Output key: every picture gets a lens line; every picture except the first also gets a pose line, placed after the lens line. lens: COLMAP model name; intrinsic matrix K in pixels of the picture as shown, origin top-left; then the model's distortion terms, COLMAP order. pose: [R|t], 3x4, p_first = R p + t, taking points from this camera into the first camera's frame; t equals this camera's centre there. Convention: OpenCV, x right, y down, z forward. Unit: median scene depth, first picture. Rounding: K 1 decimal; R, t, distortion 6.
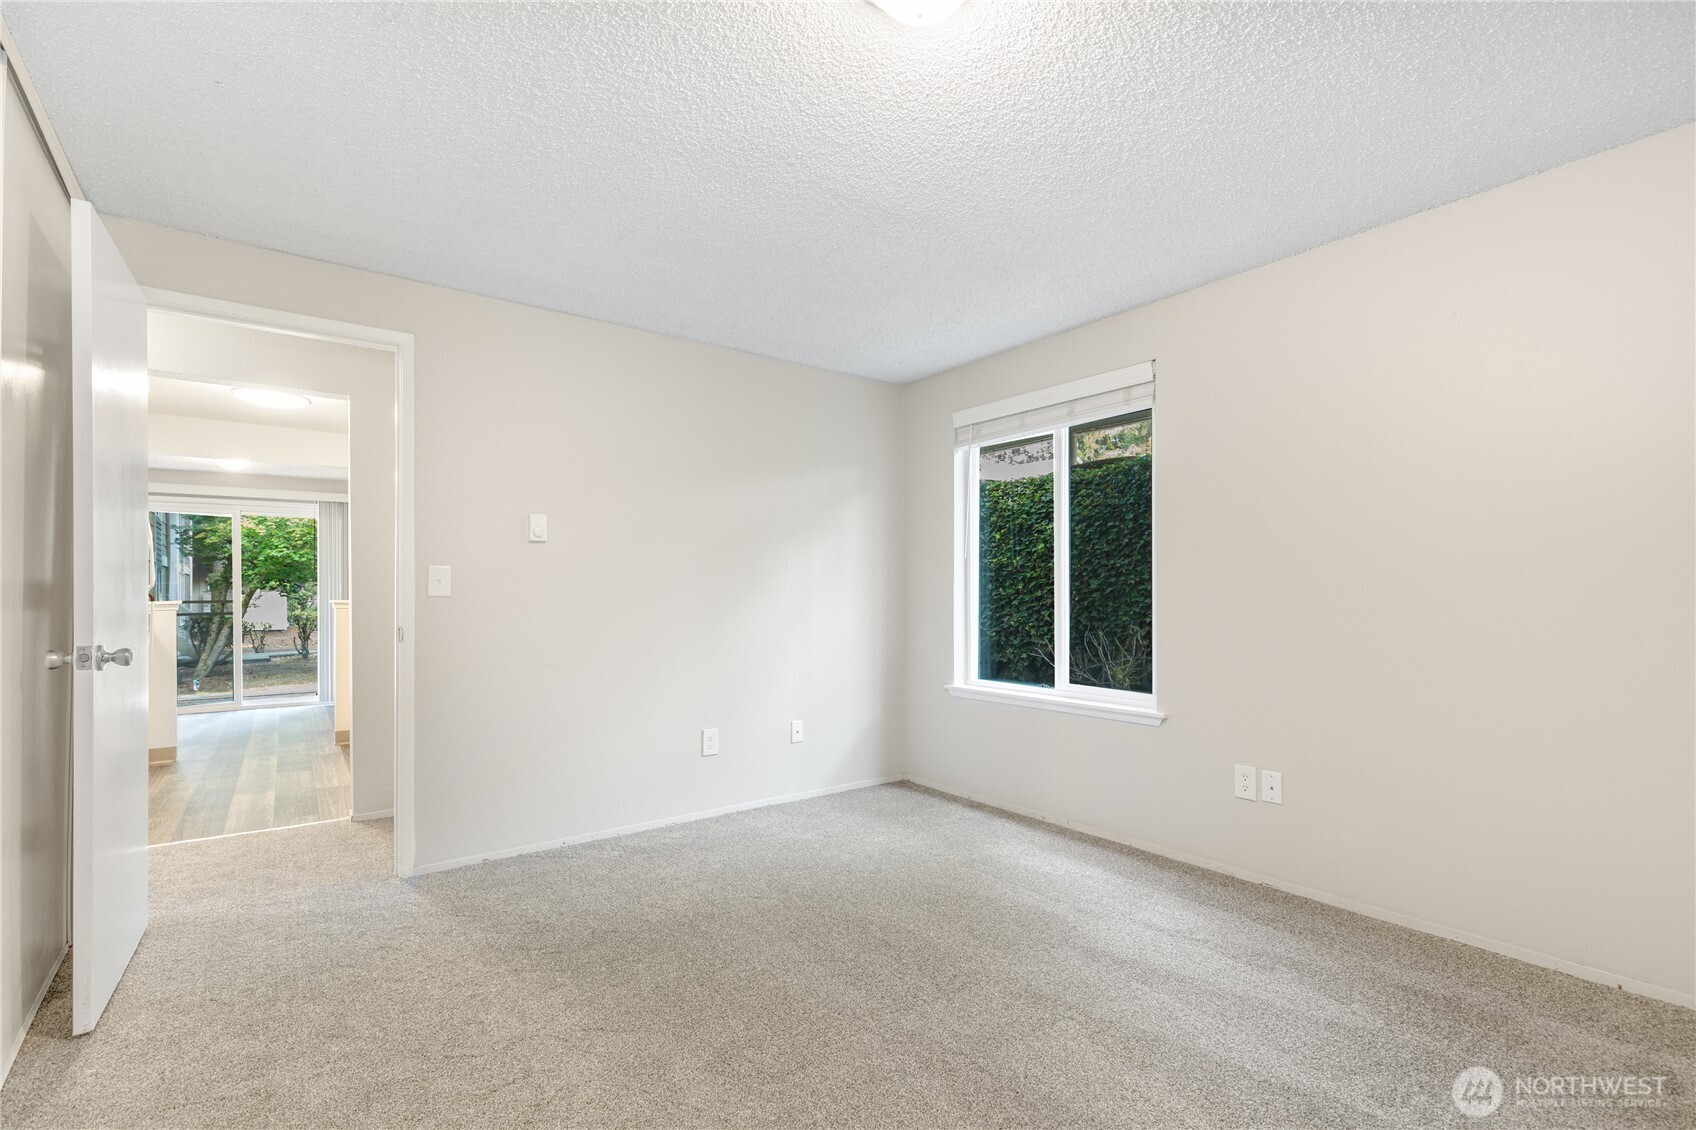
lens RADIAL K [[768.8, 0, 845.5], [0, 768.8, 590.1], [0, 0, 1]] dist [0.001865, -0.000267]
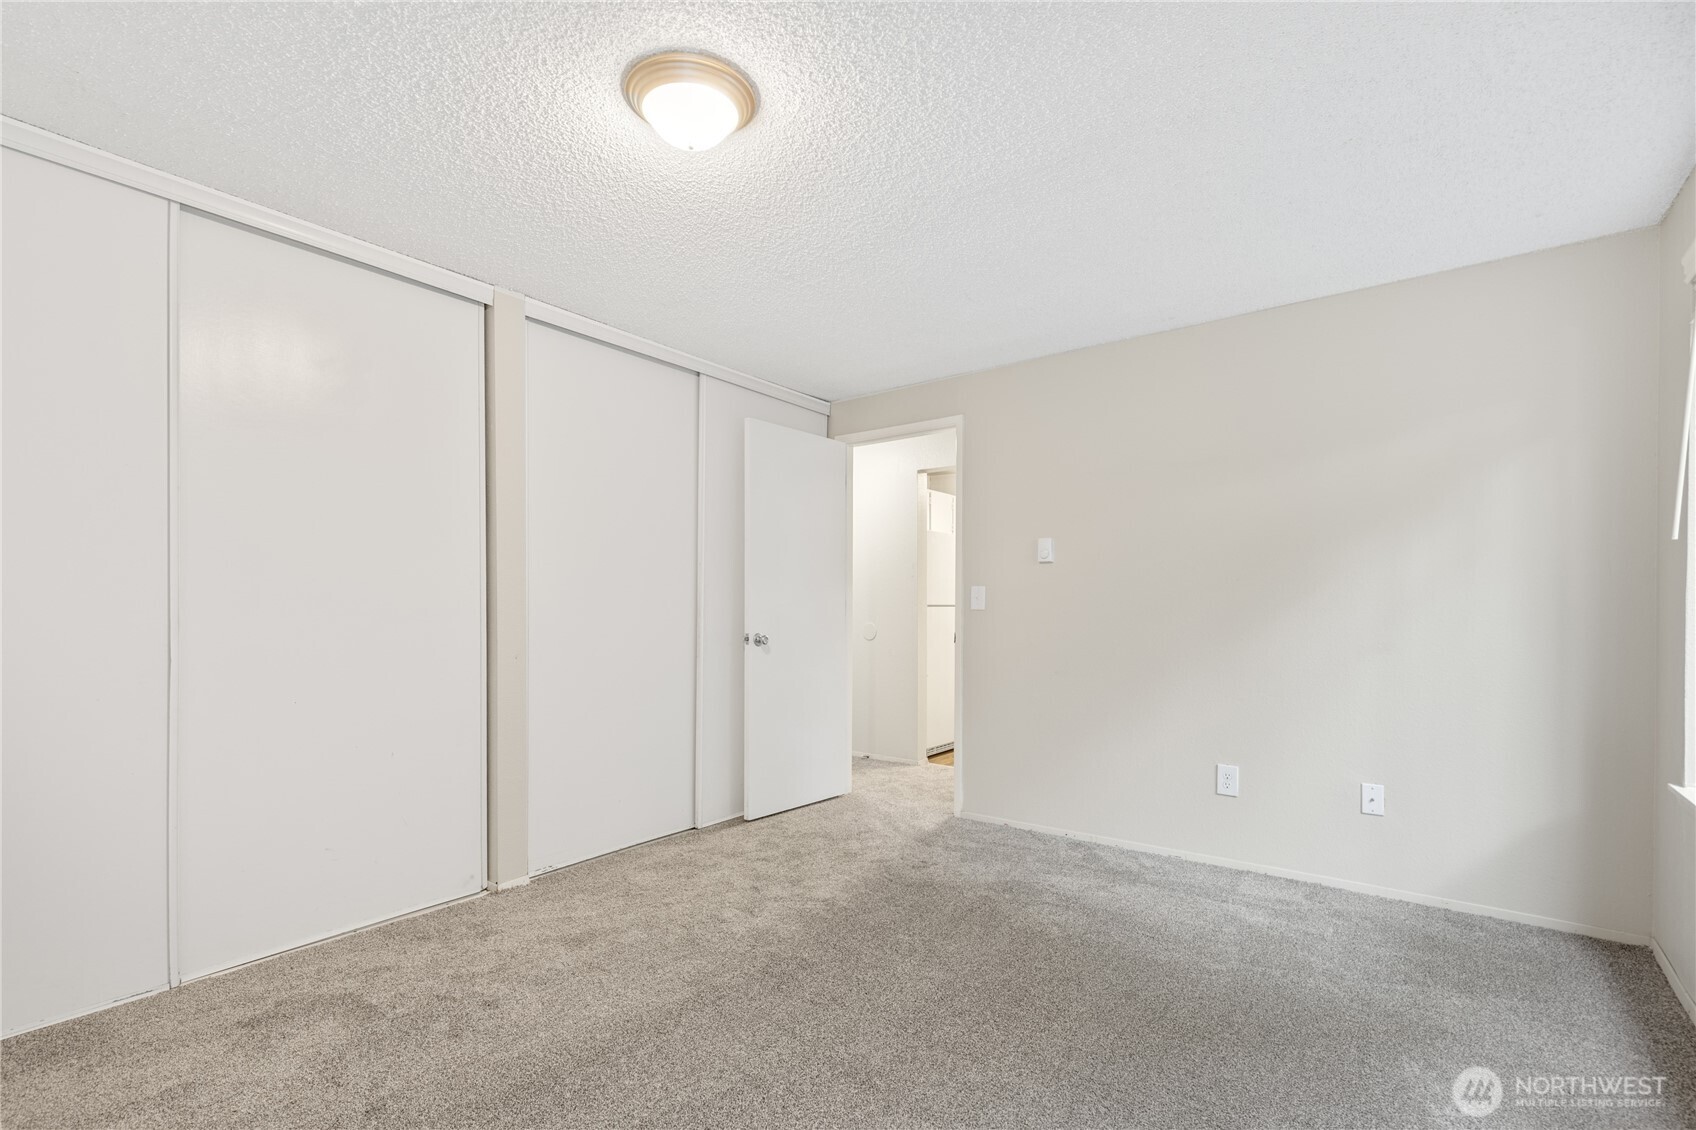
lens RADIAL K [[768.8, 0, 845.5], [0, 768.8, 590.1], [0, 0, 1]] dist [0.001865, -0.000267]
pose [[0.252756, -0.021217, -0.967297, 0.585360], [0.007791, 0.999772, -0.019894, -0.001562], [0.967499, -0.002508, 0.252864, 0.388351]]
